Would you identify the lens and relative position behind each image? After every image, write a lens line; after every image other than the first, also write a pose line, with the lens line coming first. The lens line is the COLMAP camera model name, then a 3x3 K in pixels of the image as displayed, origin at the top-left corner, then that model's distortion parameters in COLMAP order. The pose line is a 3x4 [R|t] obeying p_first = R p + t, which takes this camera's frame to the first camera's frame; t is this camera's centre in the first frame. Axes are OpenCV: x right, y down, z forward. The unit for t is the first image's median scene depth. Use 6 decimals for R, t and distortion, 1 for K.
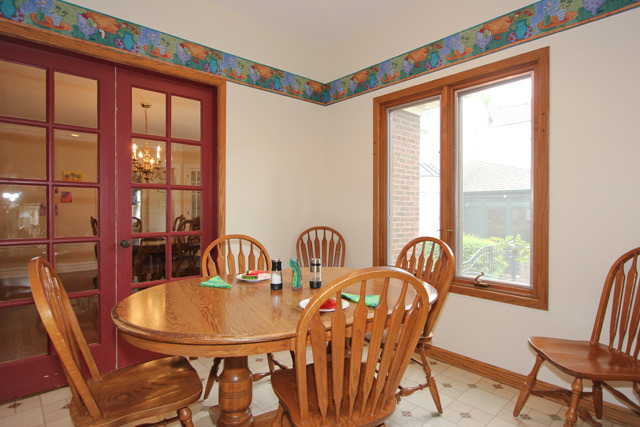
lens RADIAL K [[350.3, 0, 319.4], [0, 350.3, 214.9], [0, 0, 1]] dist [-0.008190, -0.000373]
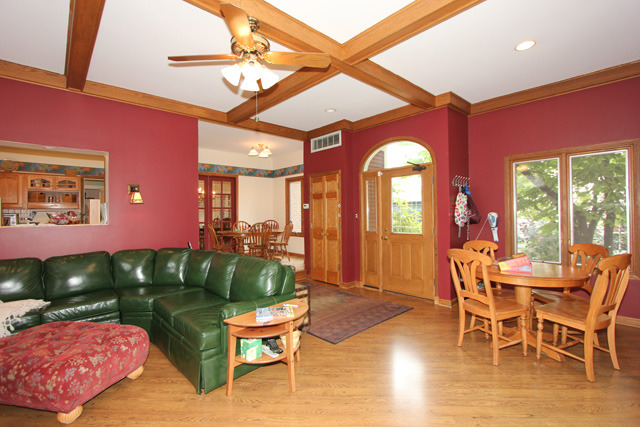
lens RADIAL K [[297.0, 0, 317.5], [0, 297.0, 212.6], [0, 0, 1]] dist [-0.006036, 0.000289]
pose [[0.999904, -0.012079, 0.006719, 0.453151], [0.012224, 0.999682, -0.022045, 0.036427], [-0.006450, 0.022125, 0.999734, -1.779351]]
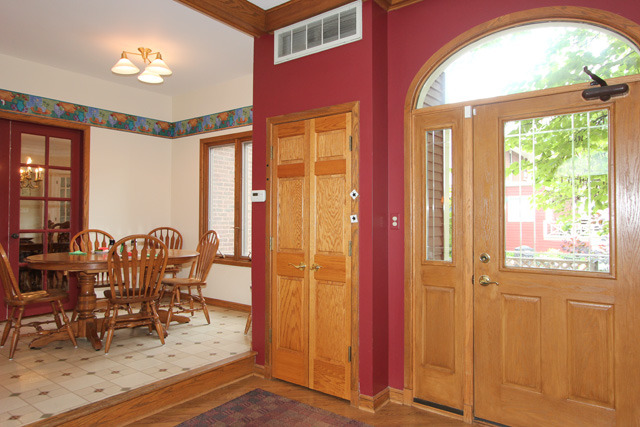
lens RADIAL K [[435.2, 0, 321.4], [0, 435.2, 211.5], [0, 0, 1]] dist [0.000588, 0.004533]
pose [[0.980628, 0.005204, 0.195812, 0.321145], [0.000661, 0.999554, -0.029872, 0.027292], [-0.195880, 0.029423, 0.980186, -0.950173]]
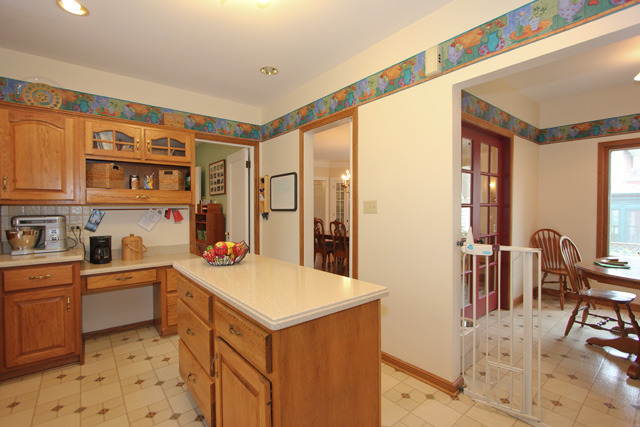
lens RADIAL K [[297.0, 0, 318.1], [0, 297.0, 212.2], [0, 0, 1]] dist [-0.006036, 0.000289]
pose [[0.998474, -0.001830, -0.055191, -1.030317], [0.001851, 0.999998, 0.000328, -0.044330], [0.055190, -0.000430, 0.998476, -0.334127]]
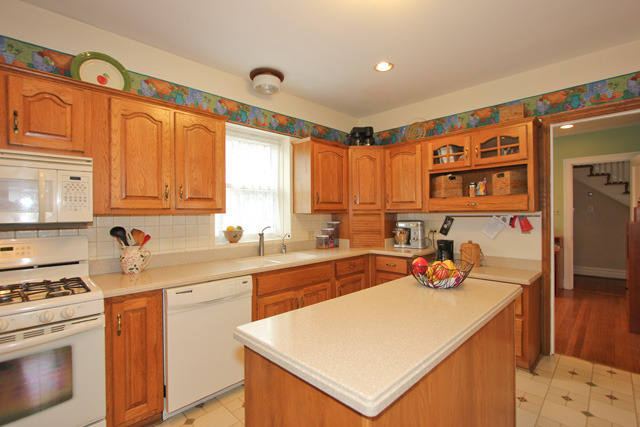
lens RADIAL K [[297.0, 0, 313.3], [0, 297.0, 211.0], [0, 0, 1]] dist [-0.006036, 0.000289]
pose [[0.041951, -0.004241, -0.999111, -0.703977], [-0.000489, 0.999991, -0.004265, -0.069886], [0.999120, 0.000667, 0.041949, 0.073506]]
